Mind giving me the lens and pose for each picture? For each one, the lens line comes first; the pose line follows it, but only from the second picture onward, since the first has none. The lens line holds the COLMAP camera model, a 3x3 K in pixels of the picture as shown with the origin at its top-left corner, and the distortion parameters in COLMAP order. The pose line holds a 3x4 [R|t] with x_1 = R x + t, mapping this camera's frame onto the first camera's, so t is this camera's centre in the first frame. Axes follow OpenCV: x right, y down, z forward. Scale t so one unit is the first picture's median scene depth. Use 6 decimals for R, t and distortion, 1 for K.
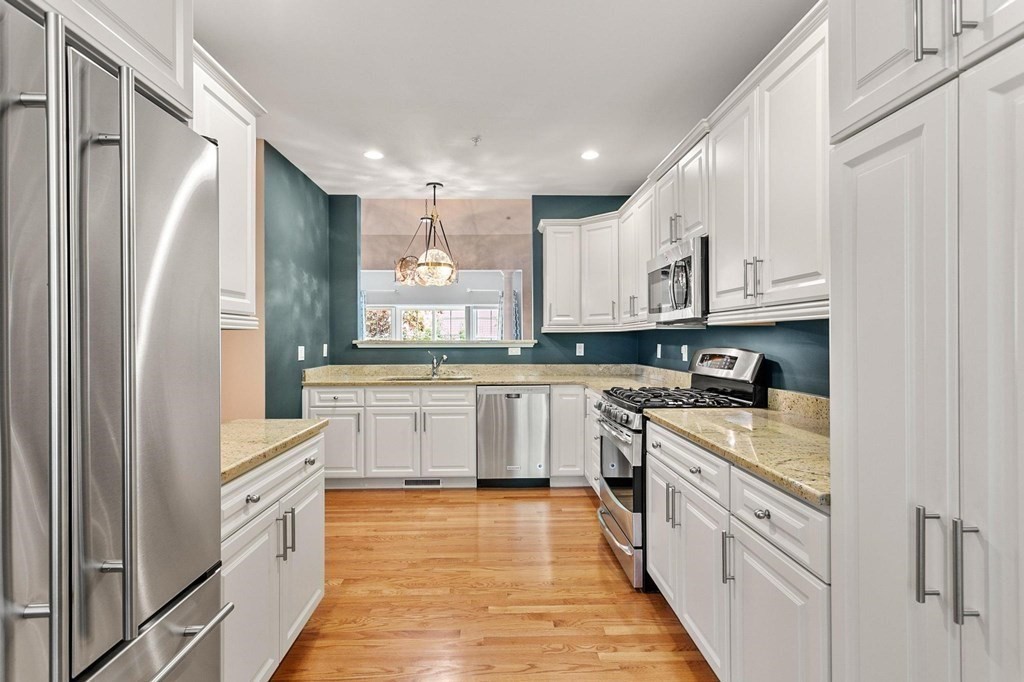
lens RADIAL K [[490.6, 0, 509.9], [0, 490.6, 343.8], [0, 0, 1]] dist [-0.016016, 0.010321]
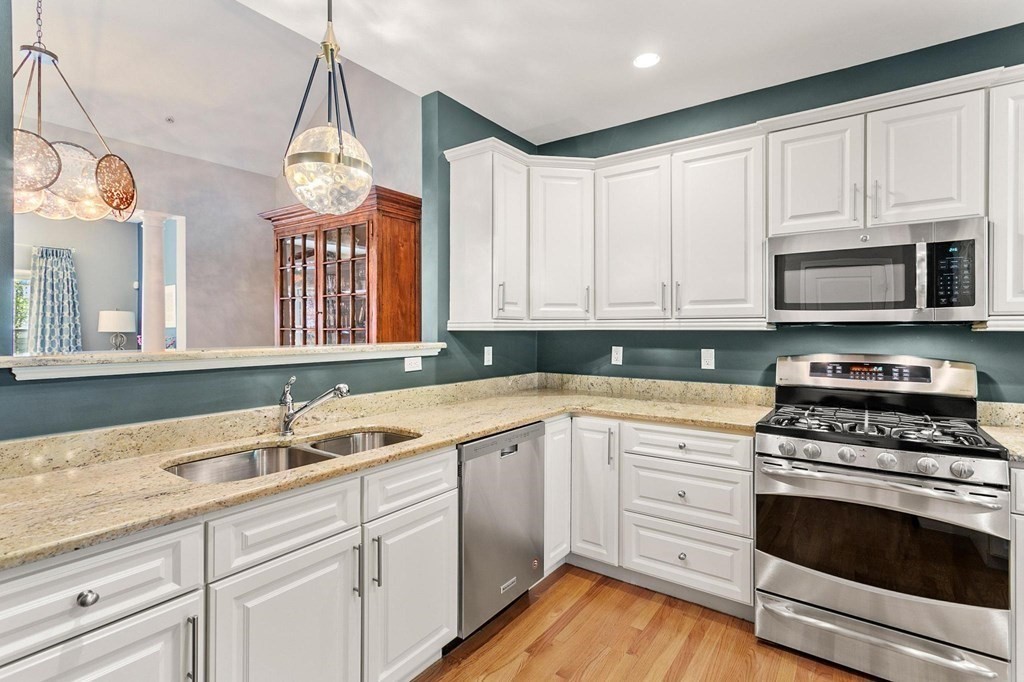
lens RADIAL K [[492.7, 0, 513.3], [0, 492.7, 333.2], [0, 0, 1]] dist [0.003407, 0.000537]
pose [[0.600848, -0.001835, 0.799361, -0.362908], [0.005858, 0.999981, -0.002108, -0.017143], [-0.799342, 0.005949, 0.600847, 0.581756]]
